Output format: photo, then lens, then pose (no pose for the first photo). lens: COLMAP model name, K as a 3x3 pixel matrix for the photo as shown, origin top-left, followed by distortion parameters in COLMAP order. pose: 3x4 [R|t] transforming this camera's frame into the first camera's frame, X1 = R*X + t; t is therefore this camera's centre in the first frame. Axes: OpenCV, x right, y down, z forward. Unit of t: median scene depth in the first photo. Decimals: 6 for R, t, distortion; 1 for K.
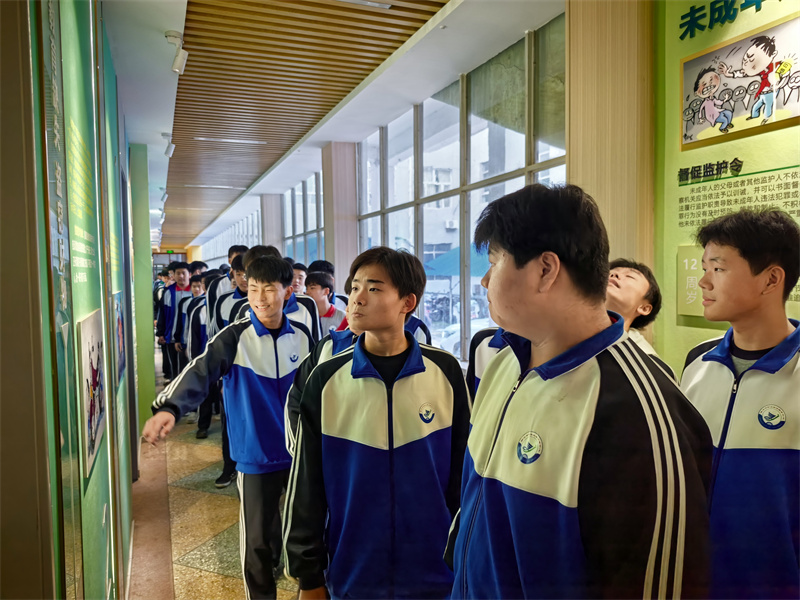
lens RADIAL K [[597.4, 0, 400.0], [0, 597.4, 300.0], [0, 0, 1]] dist [0.002858, -0.006450]
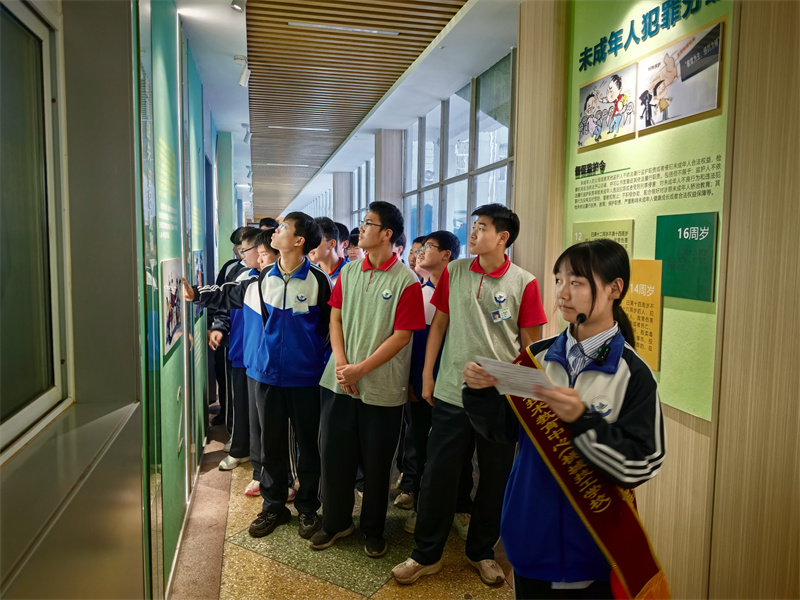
lens RADIAL K [[597.4, 0, 400.0], [0, 597.4, 300.0], [0, 0, 1]] dist [0.002858, -0.006450]
pose [[0.988489, 0.037745, -0.146505, 0.290728], [-0.031504, 0.998504, 0.044689, 0.038513], [0.147973, -0.039559, 0.988200, -0.438032]]
